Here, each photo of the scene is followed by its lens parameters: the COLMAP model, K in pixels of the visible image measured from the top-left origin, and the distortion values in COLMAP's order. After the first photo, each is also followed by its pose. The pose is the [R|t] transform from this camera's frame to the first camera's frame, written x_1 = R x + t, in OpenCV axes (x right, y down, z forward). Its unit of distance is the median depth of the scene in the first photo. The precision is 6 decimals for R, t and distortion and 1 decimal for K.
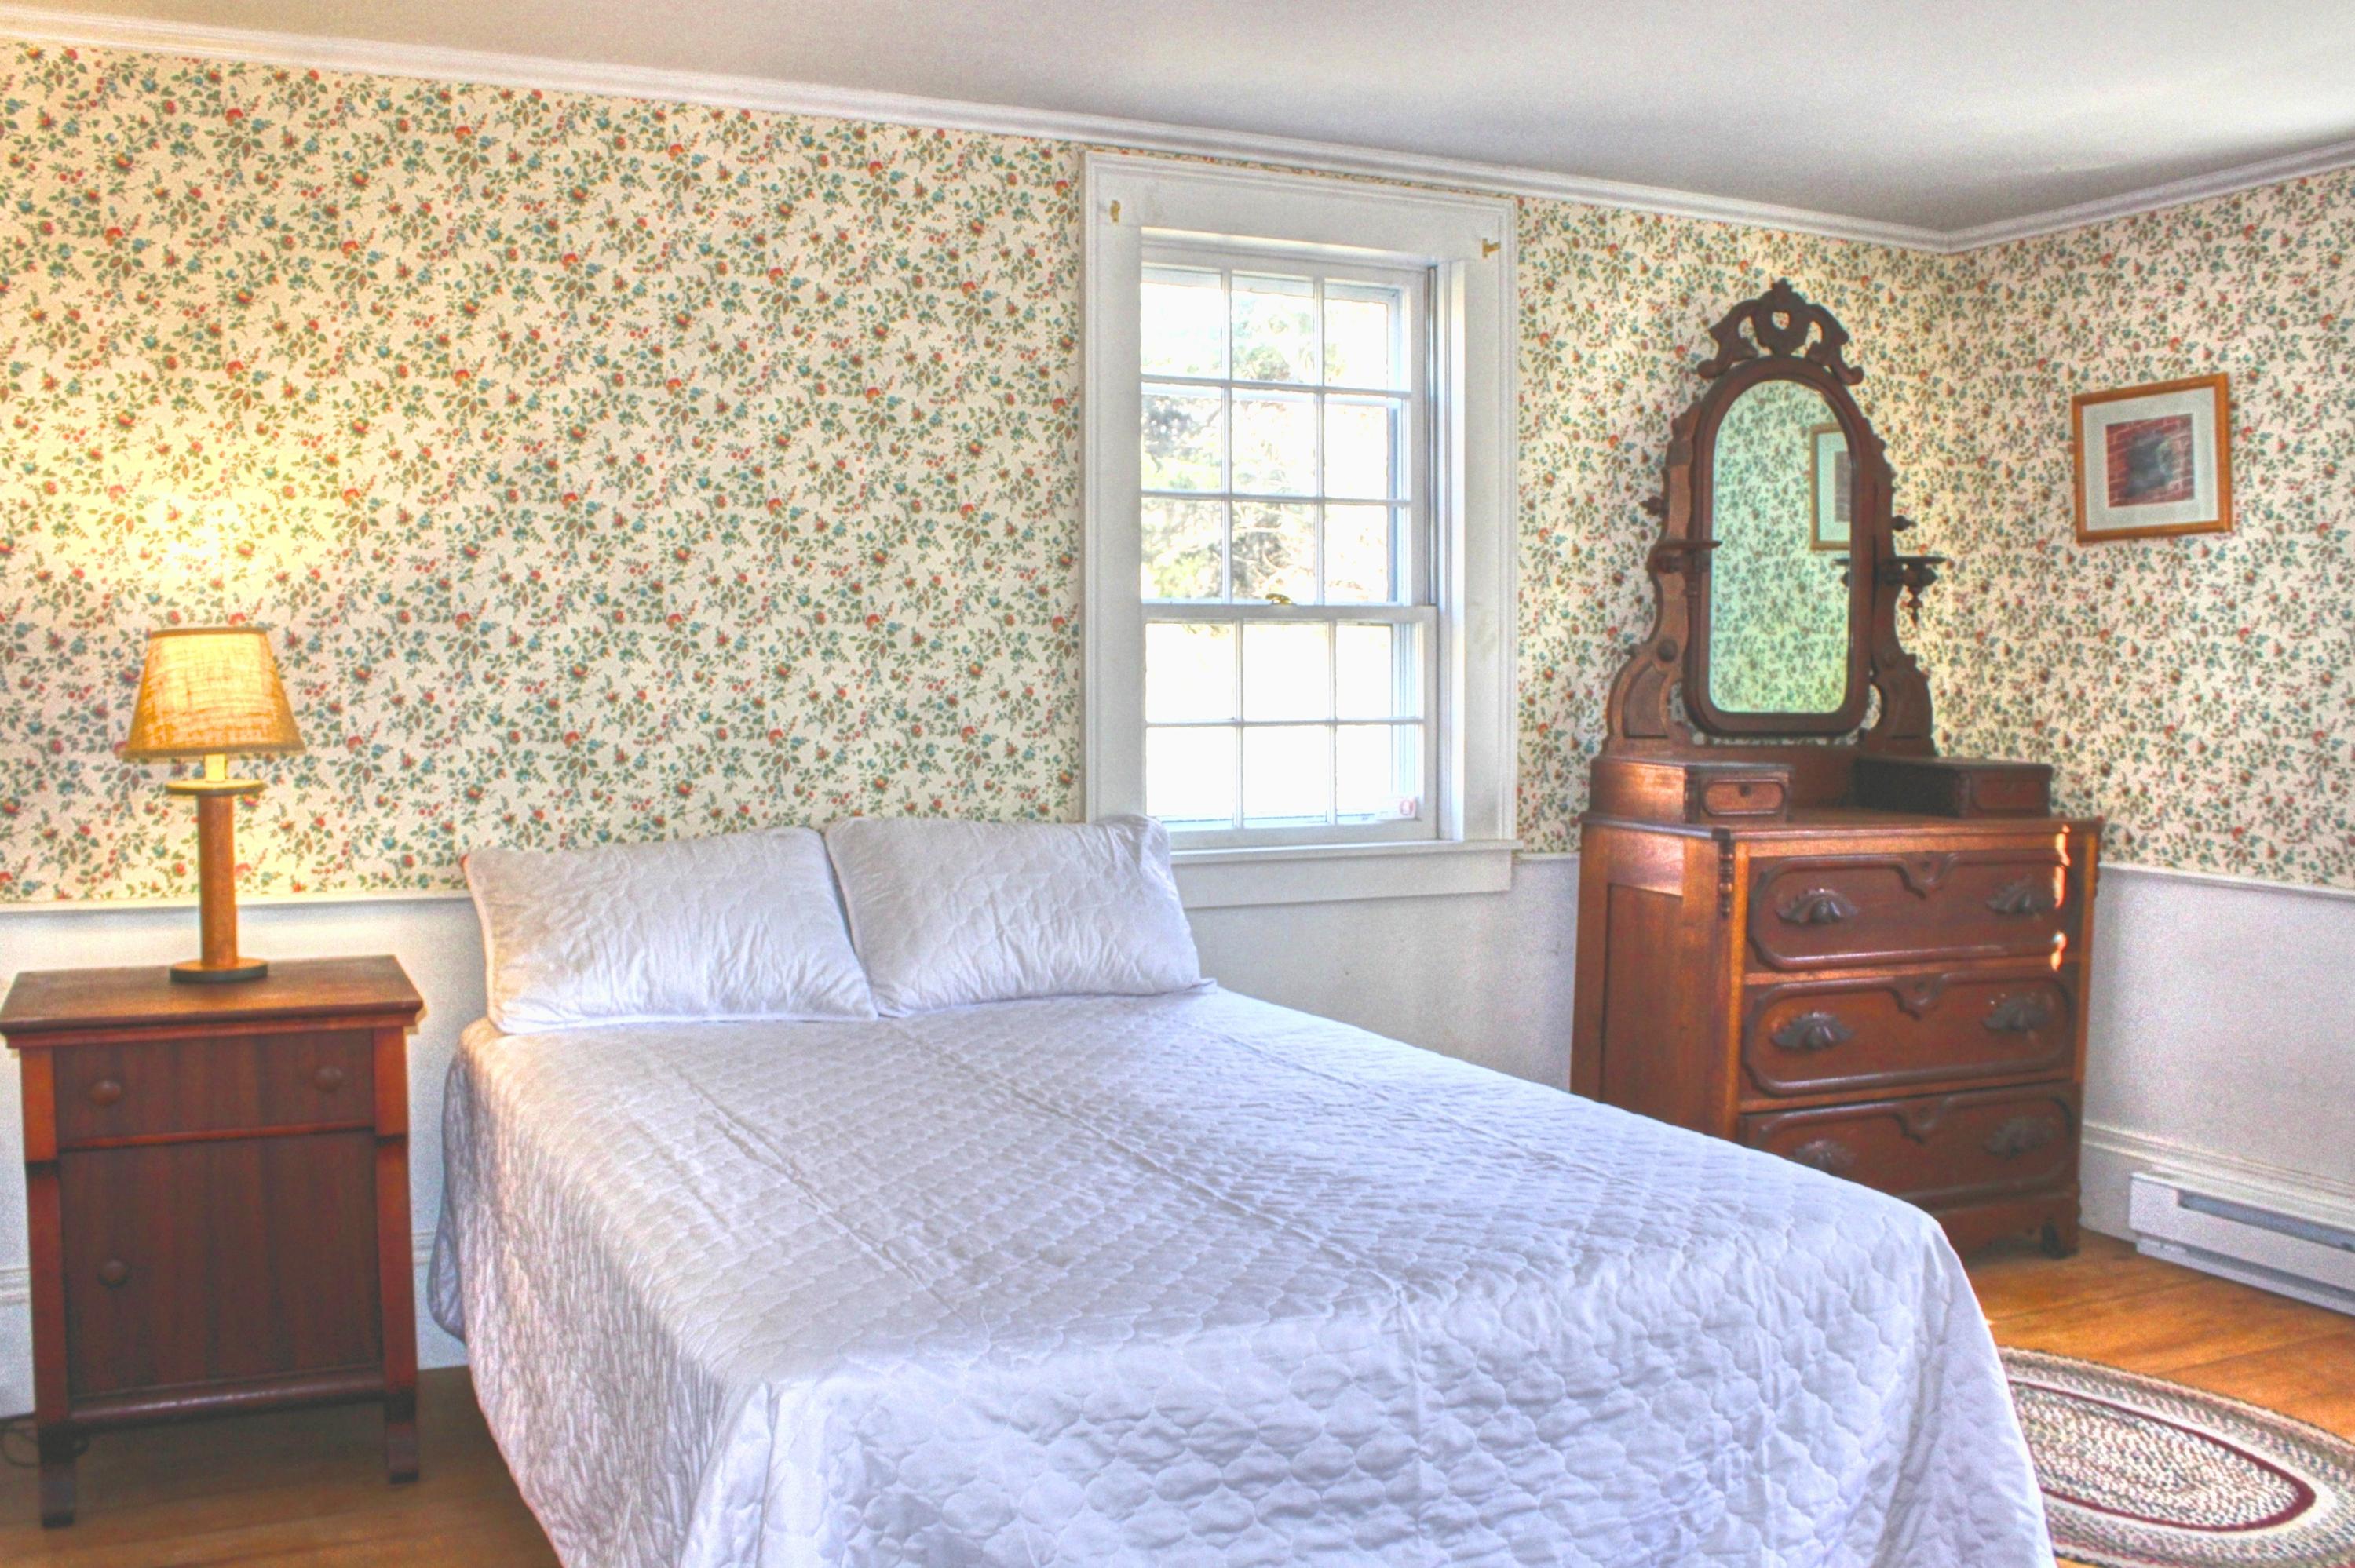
lens RADIAL K [[2097.5, 0, 1169.4], [0, 2097.5, 790.6], [0, 0, 1]] dist [-0.150349, 0.112186]
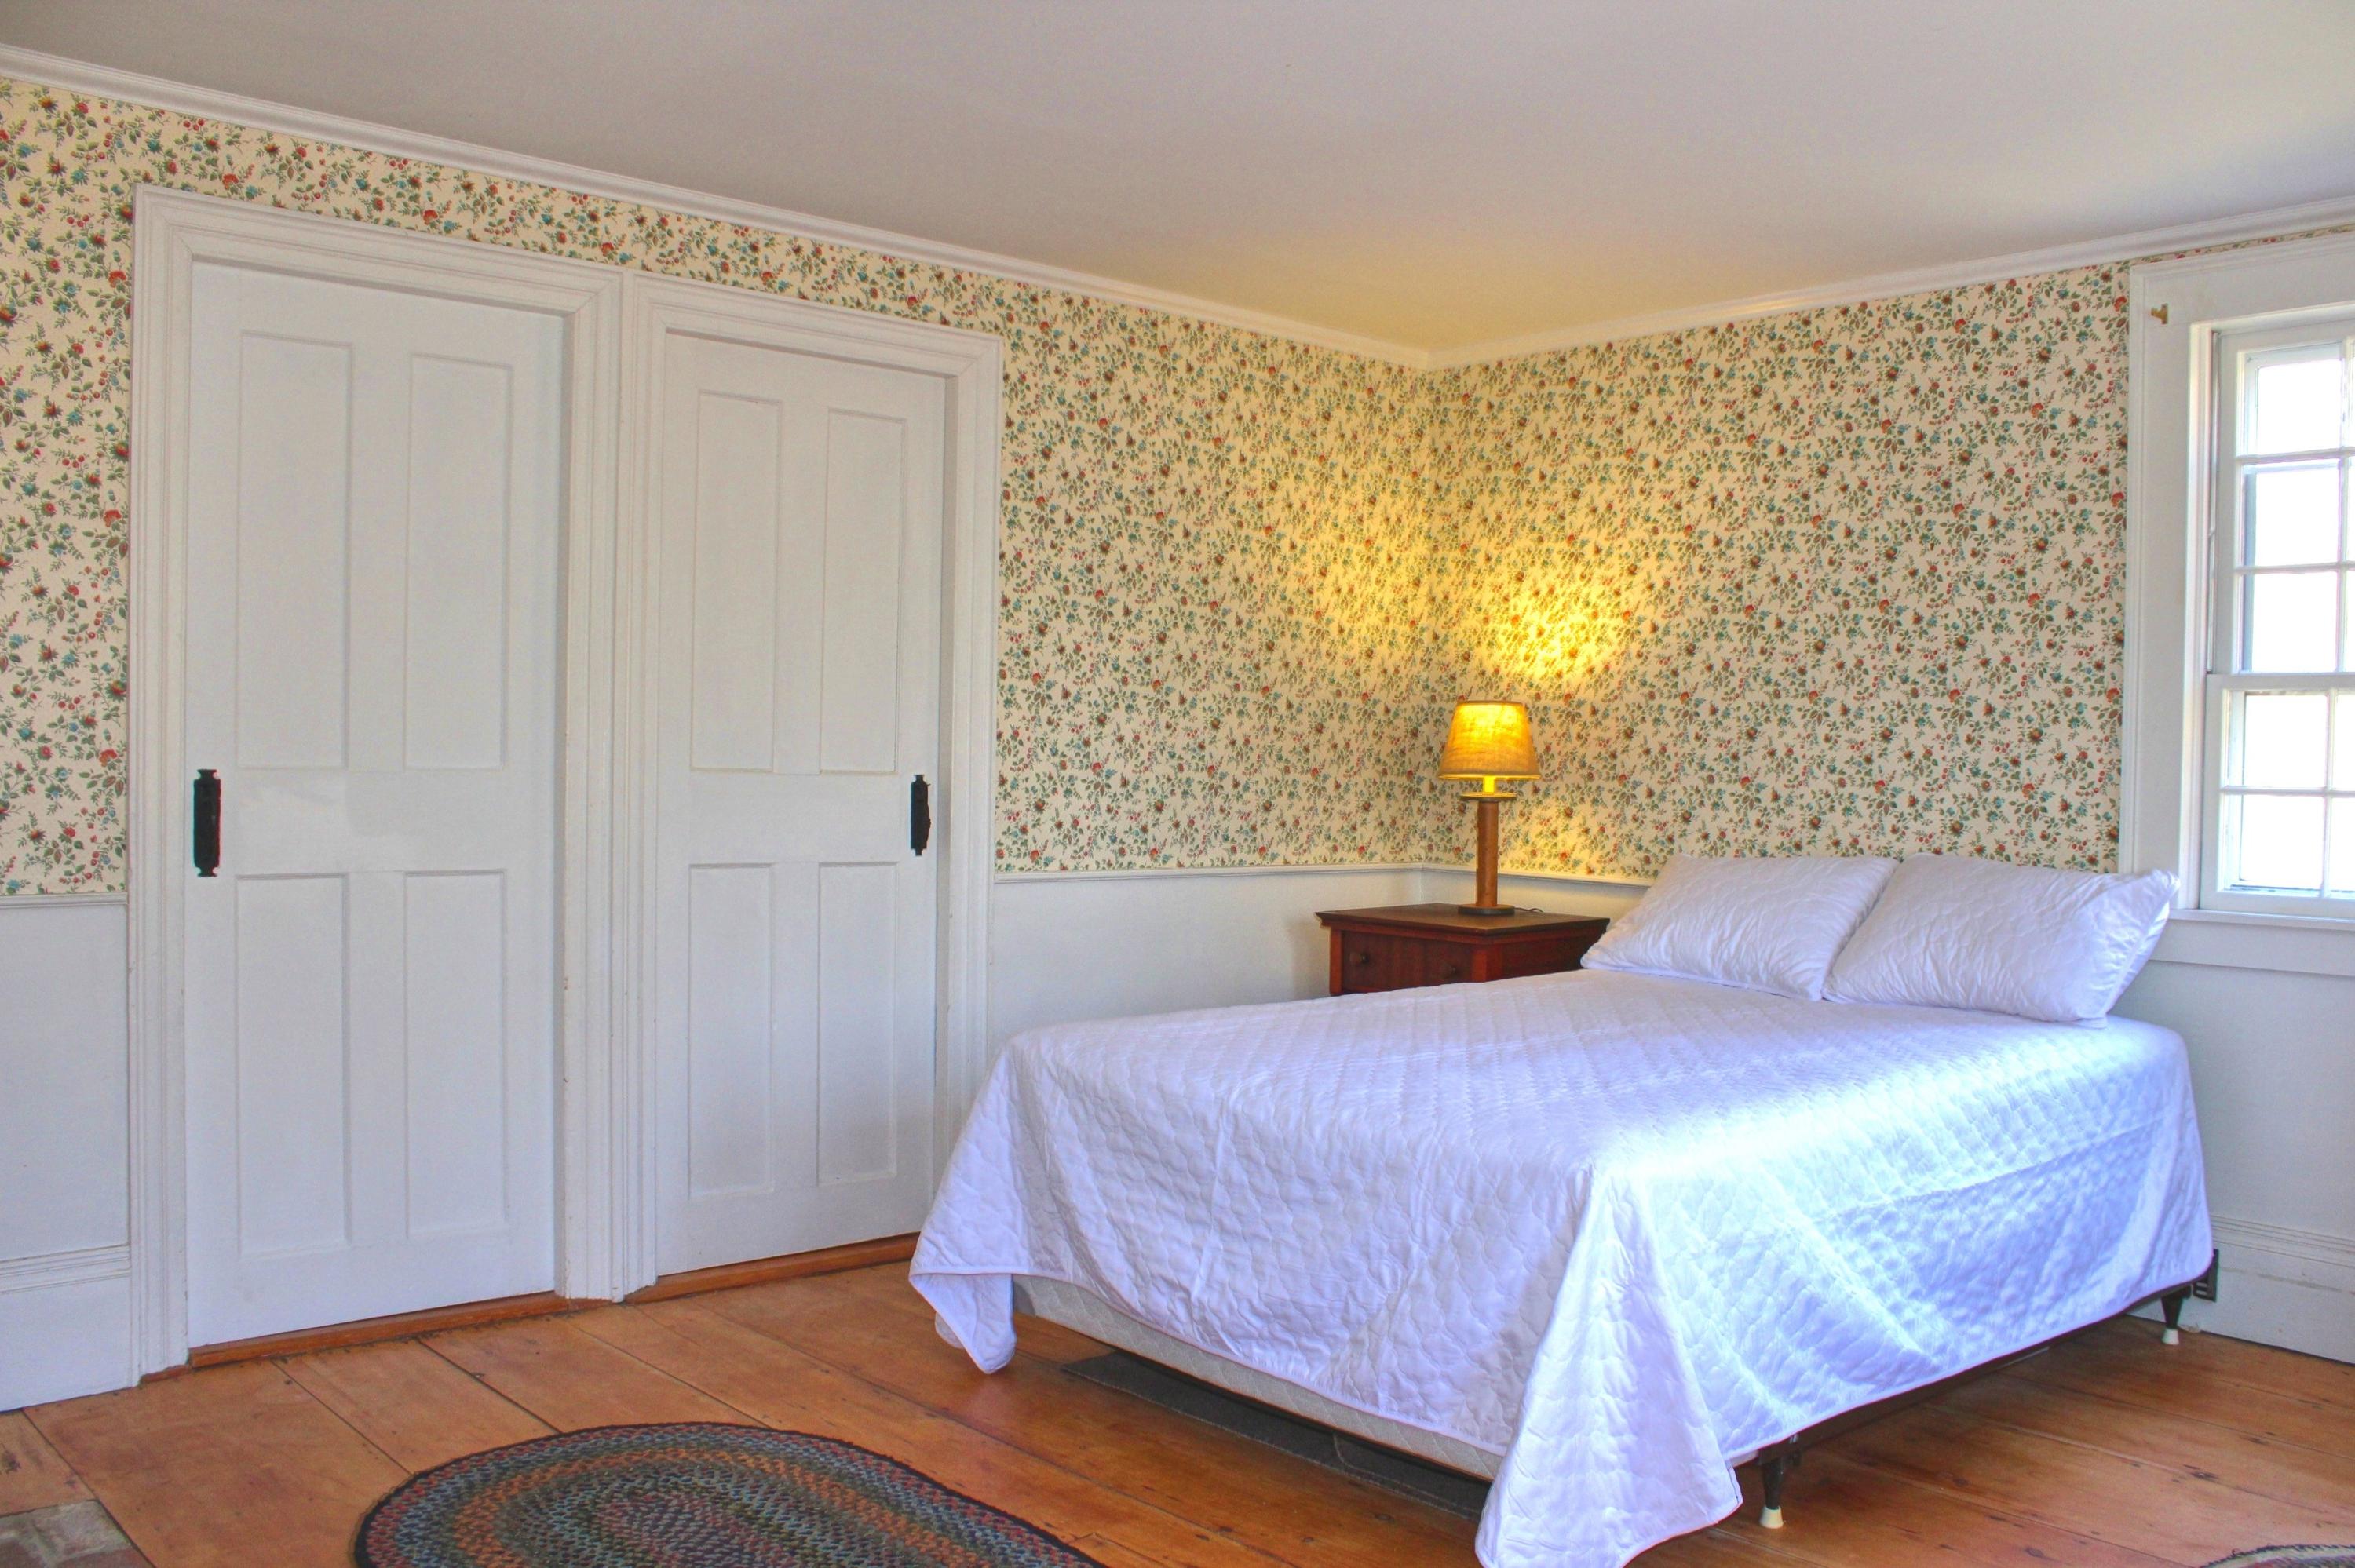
lens RADIAL K [[2097.5, 0, 1168.1], [0, 2097.5, 784.8], [0, 0, 1]] dist [-0.150349, 0.112186]
pose [[0.281609, 0.027106, -0.959146, 0.903858], [-0.063684, 0.997925, 0.009504, -0.010828], [0.957414, 0.058406, 0.282750, 0.226233]]
